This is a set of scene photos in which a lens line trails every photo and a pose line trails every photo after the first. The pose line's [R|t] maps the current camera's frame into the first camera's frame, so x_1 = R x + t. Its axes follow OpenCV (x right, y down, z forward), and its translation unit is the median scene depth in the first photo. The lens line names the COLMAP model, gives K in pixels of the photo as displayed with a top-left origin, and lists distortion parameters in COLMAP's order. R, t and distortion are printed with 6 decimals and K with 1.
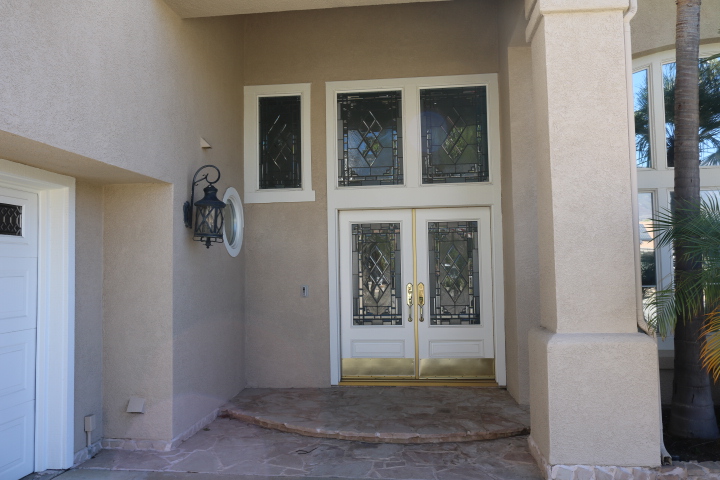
lens RADIAL K [[580.4, 0, 360.0], [0, 580.4, 240.0], [0, 0, 1]] dist [-0.005969, -0.003957]
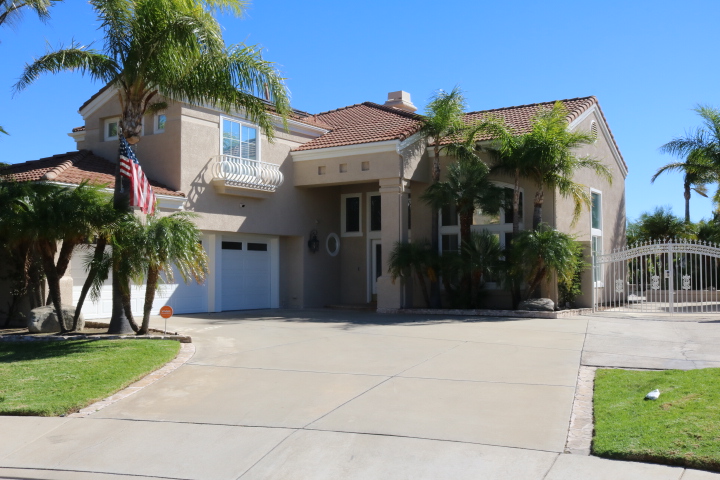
lens RADIAL K [[725.7, 0, 360.0], [0, 725.7, 240.0], [0, 0, 1]] dist [-0.022792, -0.004816]
pose [[0.892603, -0.008191, -0.450769, 1.609543], [0.008514, 0.999963, -0.001311, -0.049842], [0.450763, -0.002668, 0.892640, -2.284500]]
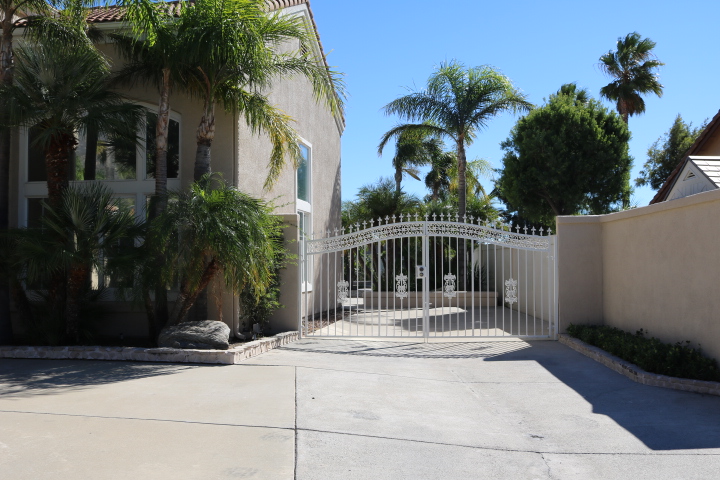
lens RADIAL K [[725.7, 0, 360.0], [0, 725.7, 240.0], [0, 0, 1]] dist [-0.022792, -0.004816]
pose [[0.998394, 0.009519, -0.055842, 1.338248], [-0.009063, 0.999924, 0.008418, 0.006333], [0.055917, -0.007898, 0.998404, -0.797142]]
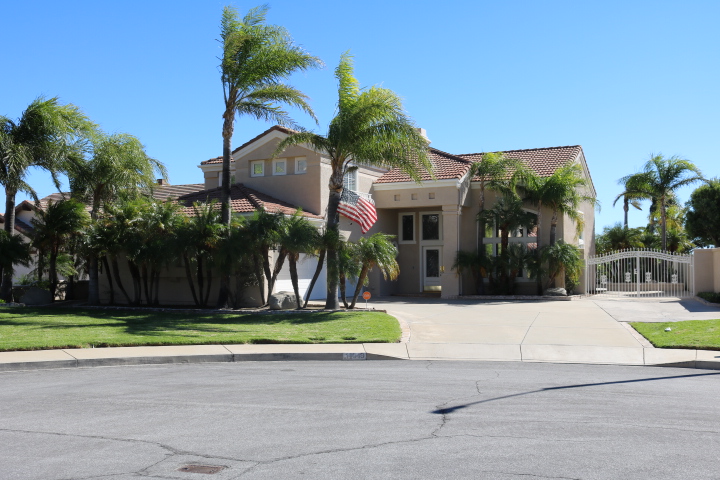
lens RADIAL K [[725.7, 0, 360.0], [0, 725.7, 240.0], [0, 0, 1]] dist [-0.022792, -0.004816]
pose [[0.936939, -0.001953, -0.349488, 1.351932], [0.004184, 0.999975, 0.005629, -0.133007], [0.349469, -0.006737, 0.936924, -3.901426]]
